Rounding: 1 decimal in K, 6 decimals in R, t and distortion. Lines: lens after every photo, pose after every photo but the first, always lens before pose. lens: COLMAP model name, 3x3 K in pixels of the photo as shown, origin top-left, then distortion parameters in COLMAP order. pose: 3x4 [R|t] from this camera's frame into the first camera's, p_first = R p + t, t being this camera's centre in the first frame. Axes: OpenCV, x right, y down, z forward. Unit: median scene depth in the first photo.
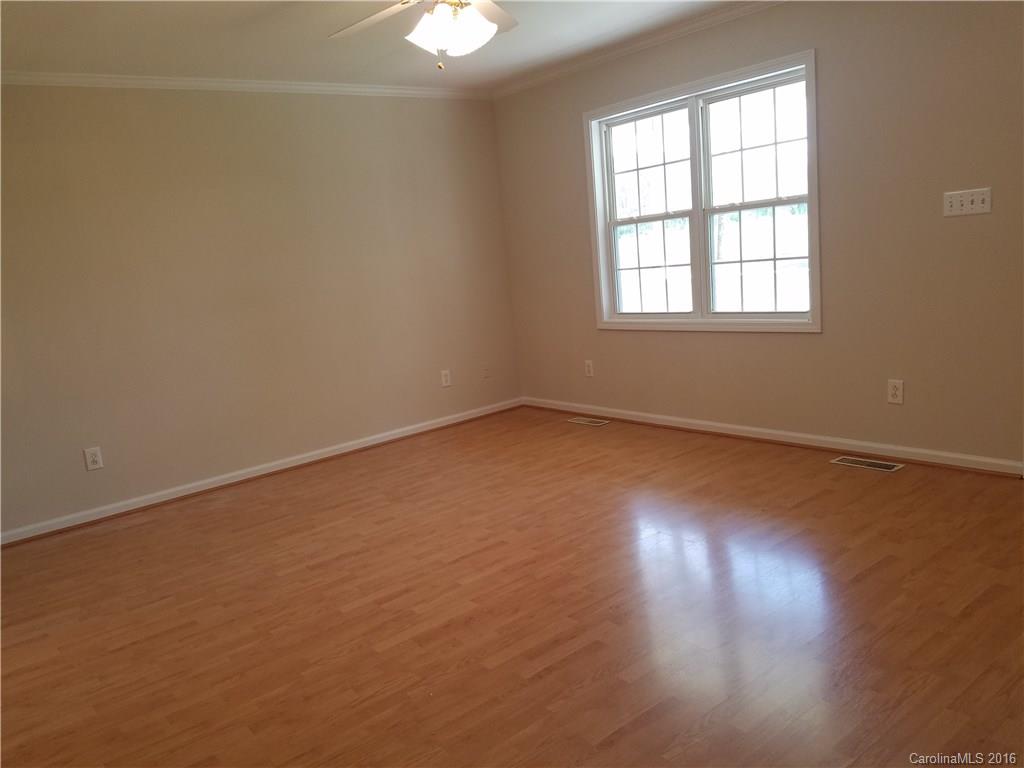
lens RADIAL K [[775.0, 0, 500.2], [0, 775.0, 394.7], [0, 0, 1]] dist [0.115289, -0.154661]
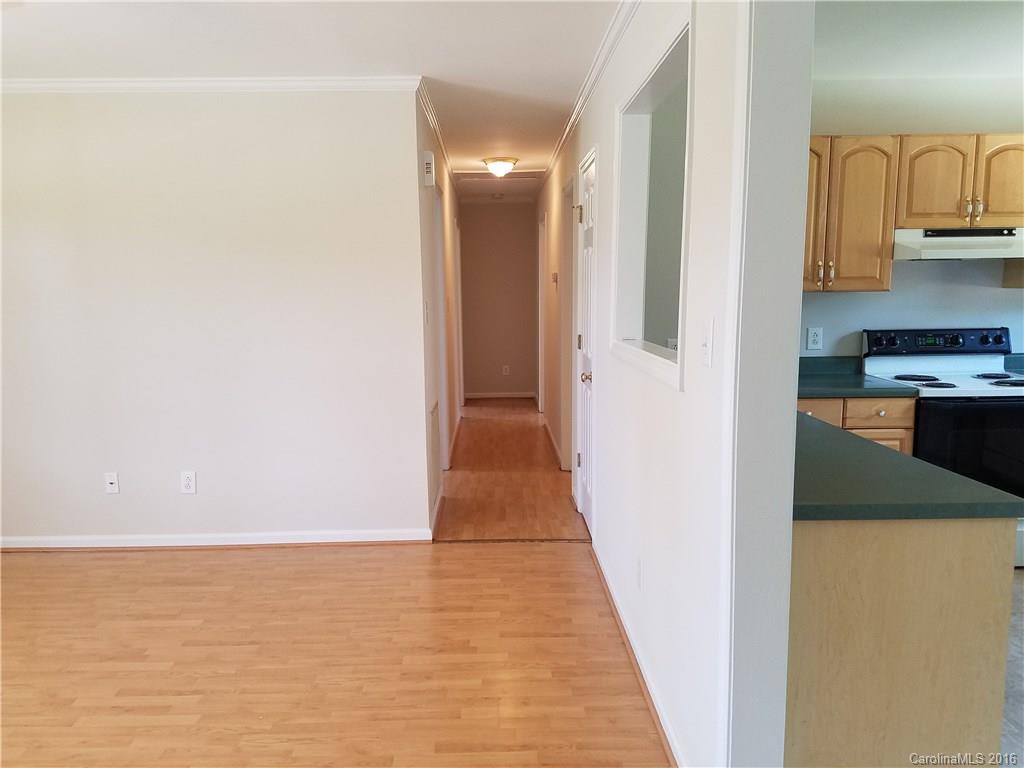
lens RADIAL K [[775.0, 0, 480.1], [0, 775.0, 389.4], [0, 0, 1]] dist [0.115289, -0.154661]
pose [[-0.769620, 0.029095, 0.637839, -0.707944], [0.210070, 0.954885, 0.209915, -0.152346], [-0.602955, 0.295546, -0.741011, 1.019759]]
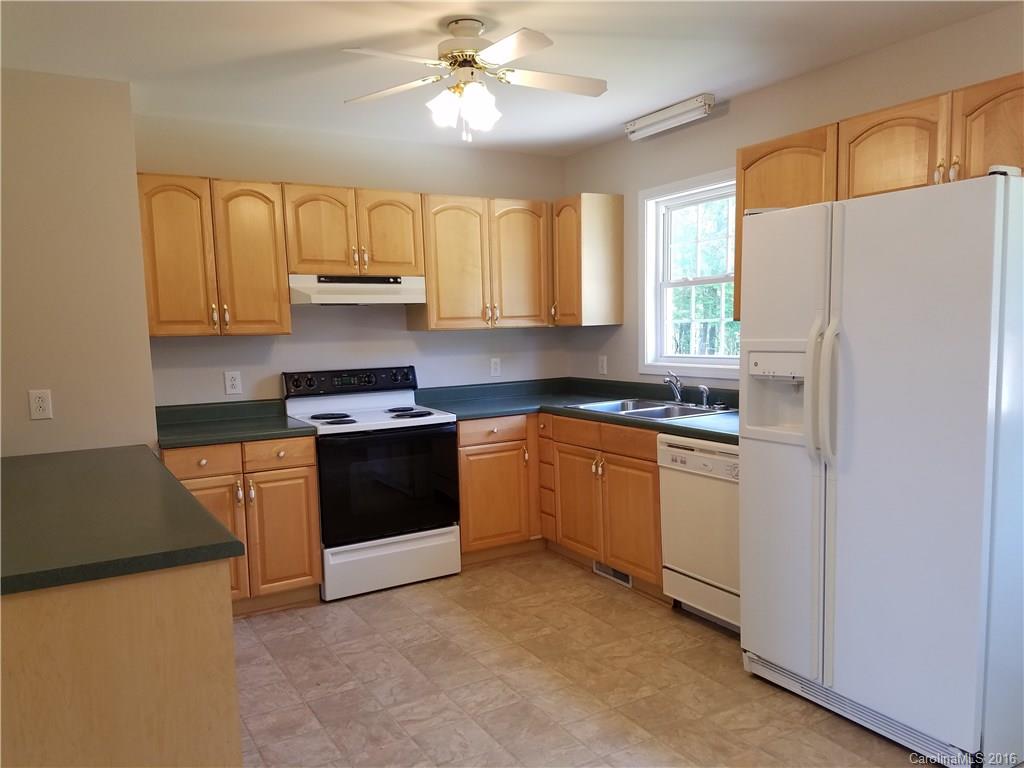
lens RADIAL K [[775.0, 0, 509.8], [0, 775.0, 405.0], [0, 0, 1]] dist [0.115289, -0.154661]
pose [[-0.980476, 0.110691, 0.162528, -0.931127], [0.152130, 0.950689, 0.270272, -0.089894], [-0.124597, 0.289721, -0.948967, 0.872237]]
